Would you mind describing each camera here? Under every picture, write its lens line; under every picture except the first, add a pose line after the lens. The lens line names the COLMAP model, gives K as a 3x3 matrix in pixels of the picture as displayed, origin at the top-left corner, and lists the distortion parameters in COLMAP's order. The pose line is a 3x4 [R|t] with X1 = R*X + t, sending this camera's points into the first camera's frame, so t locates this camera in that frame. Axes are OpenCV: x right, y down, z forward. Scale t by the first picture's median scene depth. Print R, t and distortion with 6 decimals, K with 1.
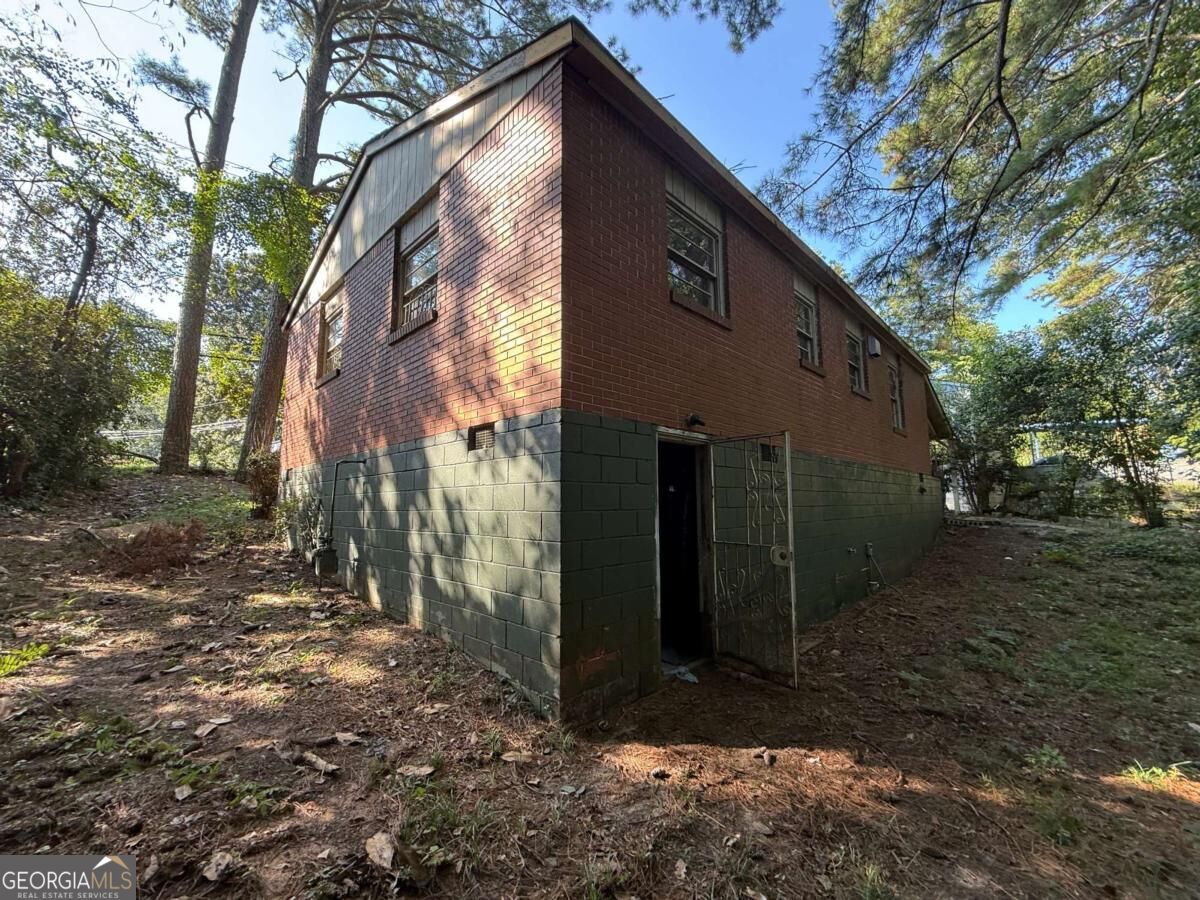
lens RADIAL K [[477.8, 0, 600.5], [0, 477.8, 450.4], [0, 0, 1]] dist [-0.000342, 0.000000]
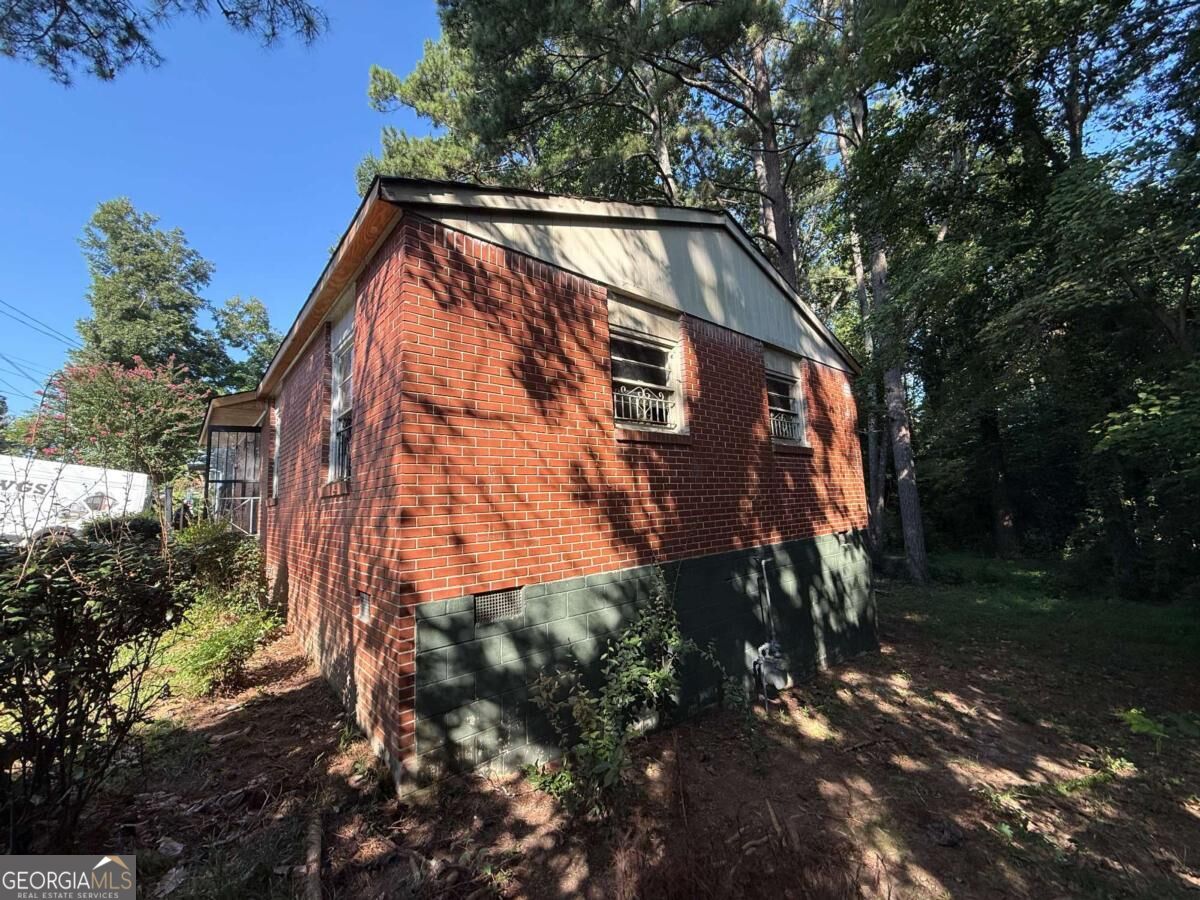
lens RADIAL K [[477.8, 0, 599.9], [0, 477.8, 447.0], [0, 0, 1]] dist [-0.000342, 0.000000]
pose [[0.077970, 0.116969, 0.990070, -1.985027], [-0.082365, 0.990454, -0.110528, -0.082662], [-0.993548, -0.072930, 0.086859, 1.625225]]
